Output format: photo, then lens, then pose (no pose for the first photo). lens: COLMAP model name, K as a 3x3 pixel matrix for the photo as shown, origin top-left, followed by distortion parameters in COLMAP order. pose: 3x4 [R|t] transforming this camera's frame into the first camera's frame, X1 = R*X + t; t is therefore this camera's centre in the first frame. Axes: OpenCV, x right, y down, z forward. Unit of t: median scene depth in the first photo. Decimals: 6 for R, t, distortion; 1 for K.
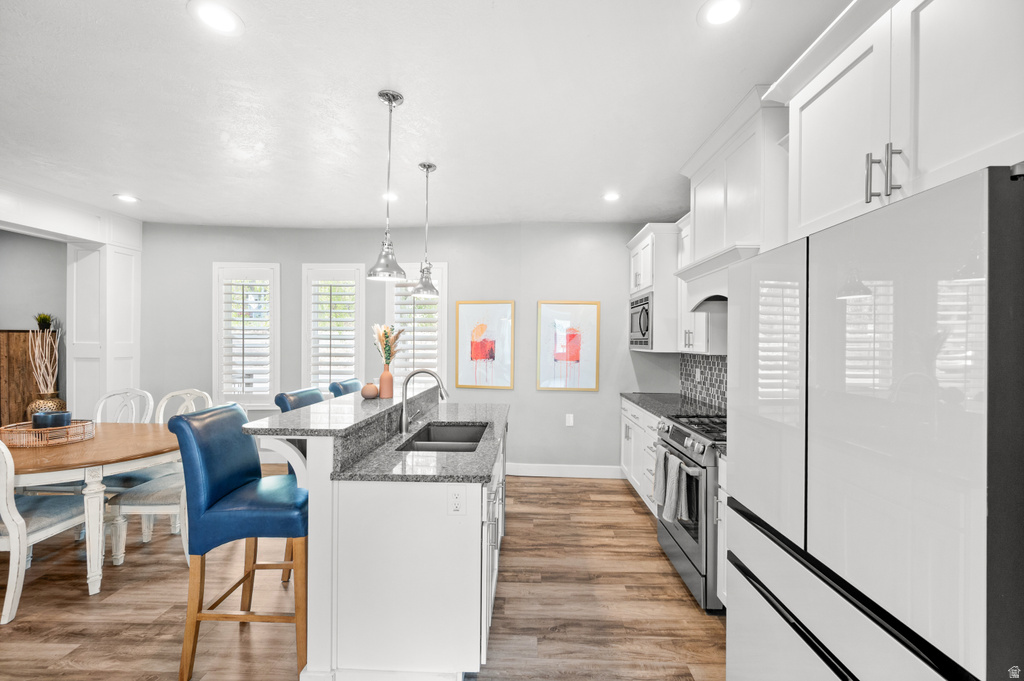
lens RADIAL K [[405.7, 0, 517.1], [0, 405.7, 342.2], [0, 0, 1]] dist [-0.002328, 0.000482]
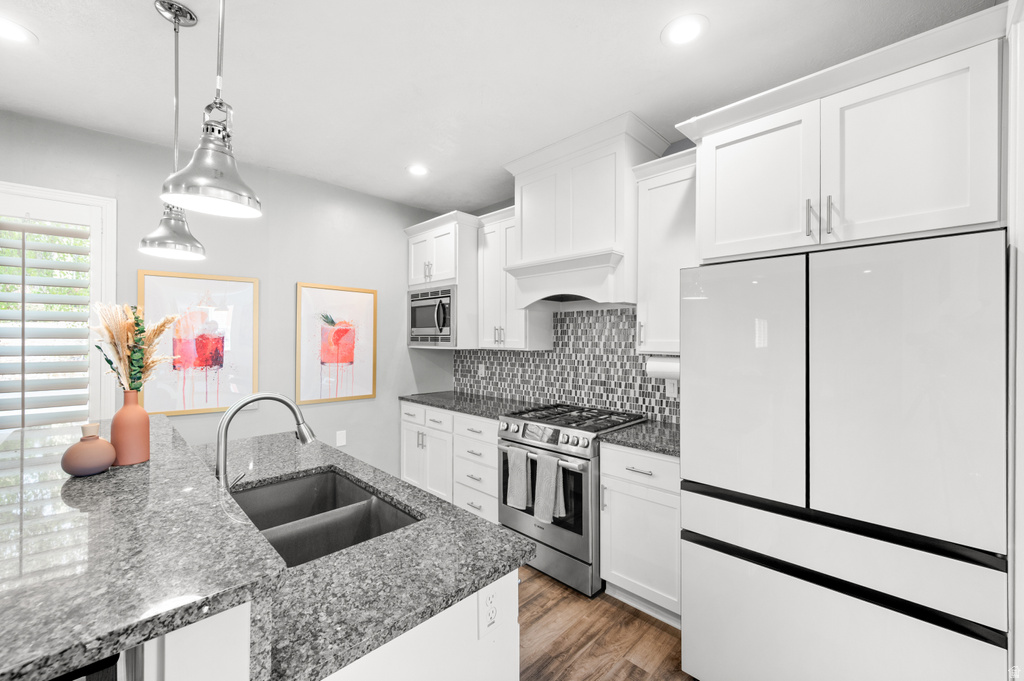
lens RADIAL K [[405.7, 0, 518.6], [0, 405.7, 337.7], [0, 0, 1]] dist [-0.002328, 0.000482]
pose [[0.682397, -0.003587, 0.730973, -0.248725], [0.004017, 0.999991, 0.001157, -0.002765], [-0.730971, 0.002147, 0.682406, 0.251463]]
